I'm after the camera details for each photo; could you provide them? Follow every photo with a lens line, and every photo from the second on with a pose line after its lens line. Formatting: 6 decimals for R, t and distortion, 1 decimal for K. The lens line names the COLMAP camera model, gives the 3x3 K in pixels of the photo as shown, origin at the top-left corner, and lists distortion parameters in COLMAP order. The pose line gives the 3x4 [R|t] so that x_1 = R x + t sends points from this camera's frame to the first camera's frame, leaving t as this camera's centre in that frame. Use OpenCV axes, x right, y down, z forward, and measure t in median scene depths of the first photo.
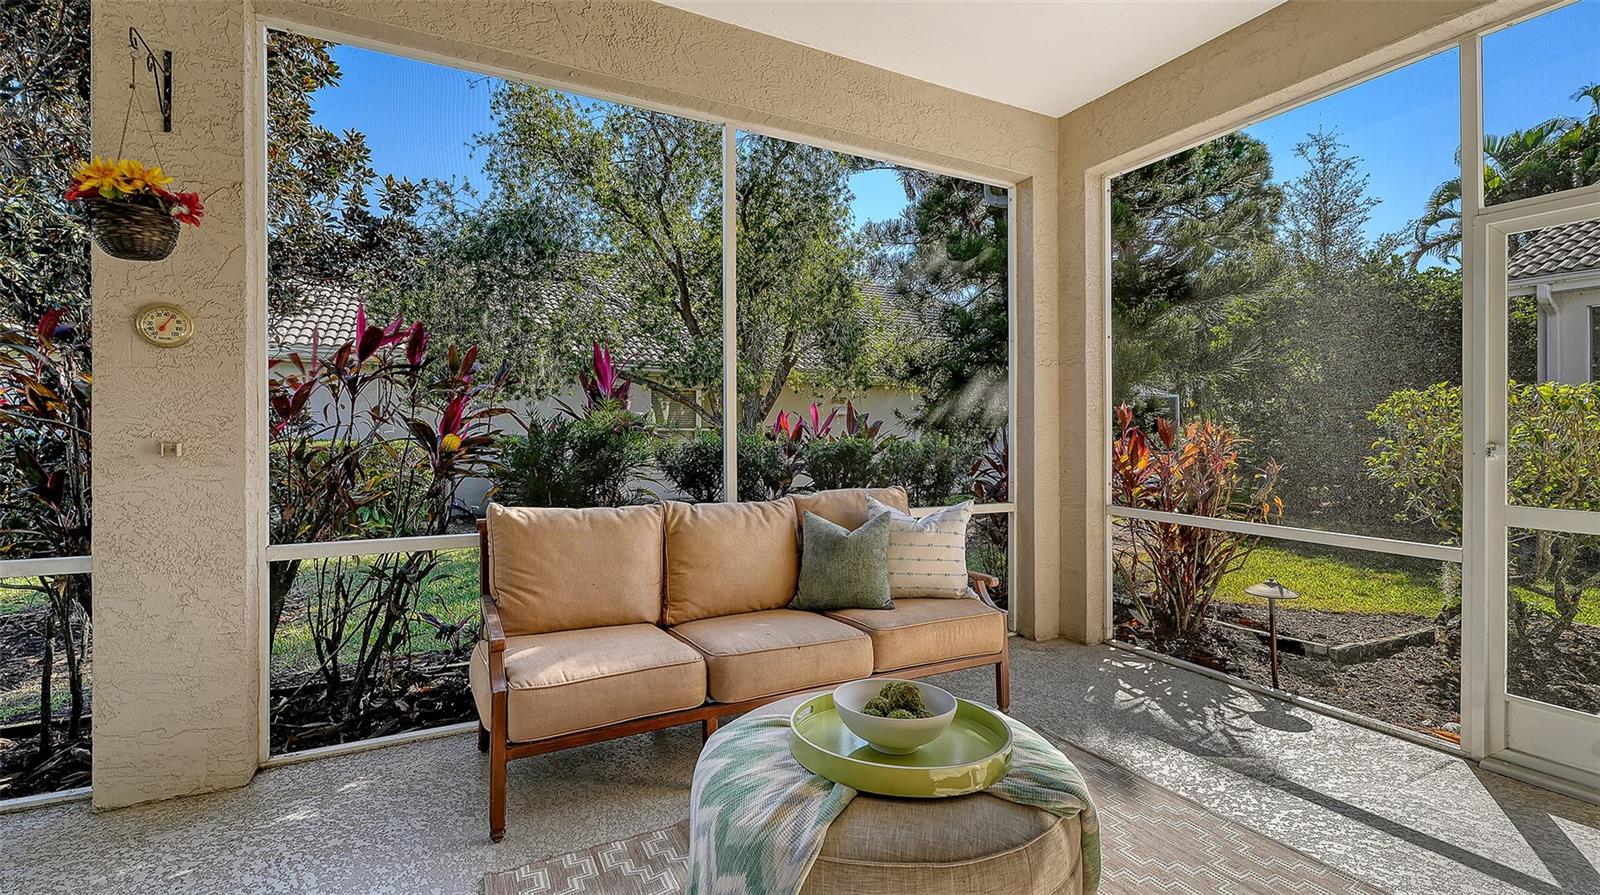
lens RADIAL K [[702.0, 0, 809.1], [0, 702.0, 444.2], [0, 0, 1]] dist [-0.017667, -0.000563]
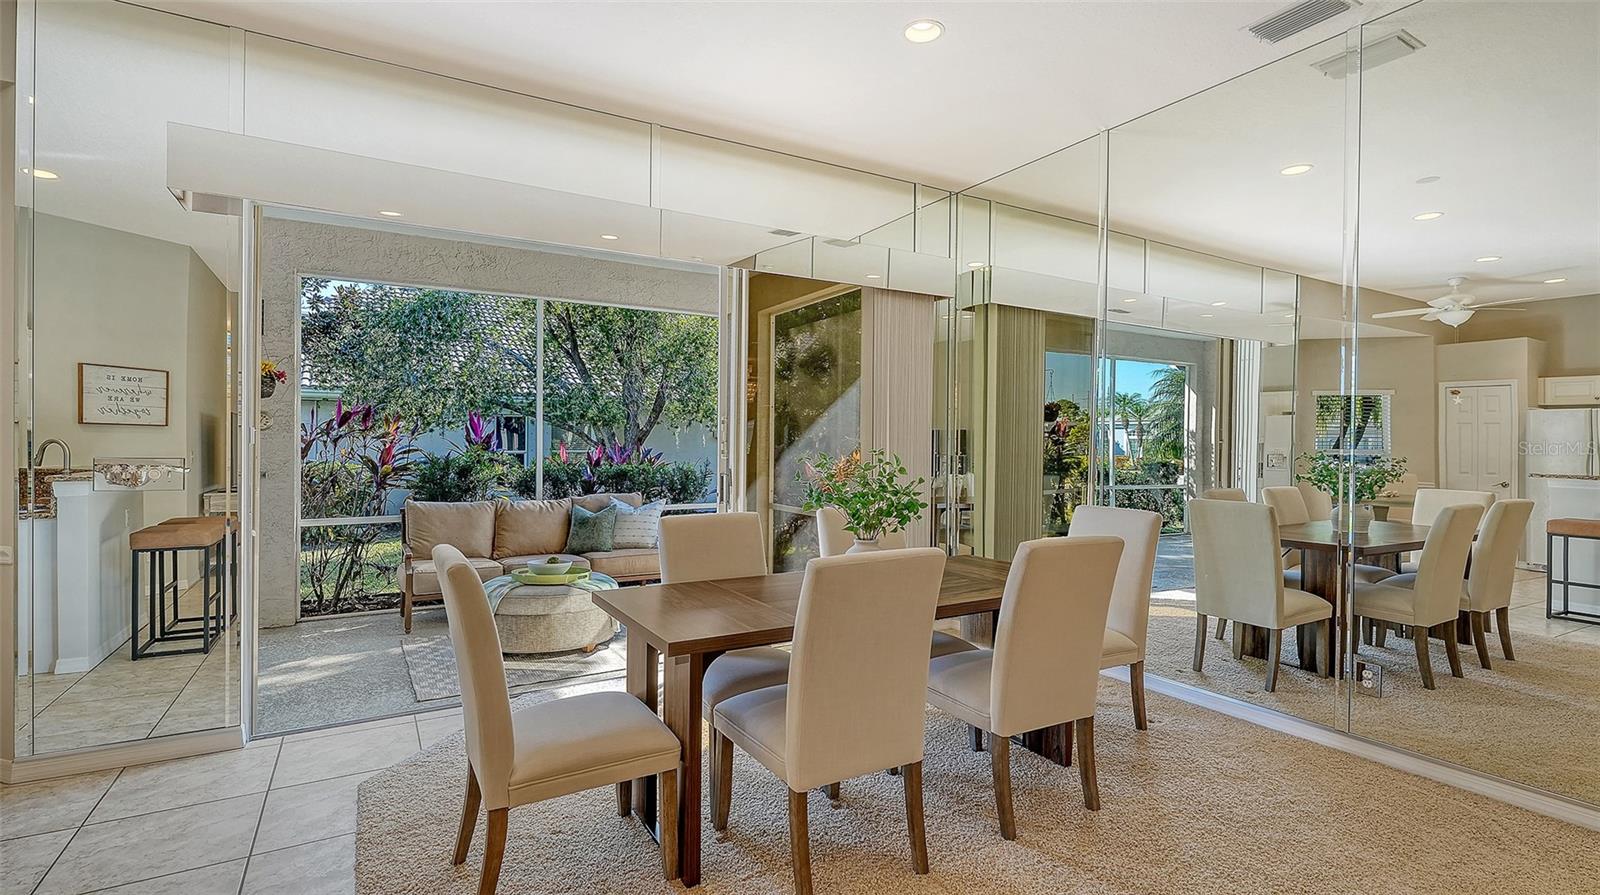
lens RADIAL K [[748.6, 0, 807.1], [0, 748.6, 441.2], [0, 0, 1]] dist [-0.021618, -0.000313]
pose [[0.998229, -0.001641, 0.059461, 0.504872], [0.003093, 0.999699, -0.024339, -0.027213], [-0.059403, 0.024480, 0.997934, -1.077802]]
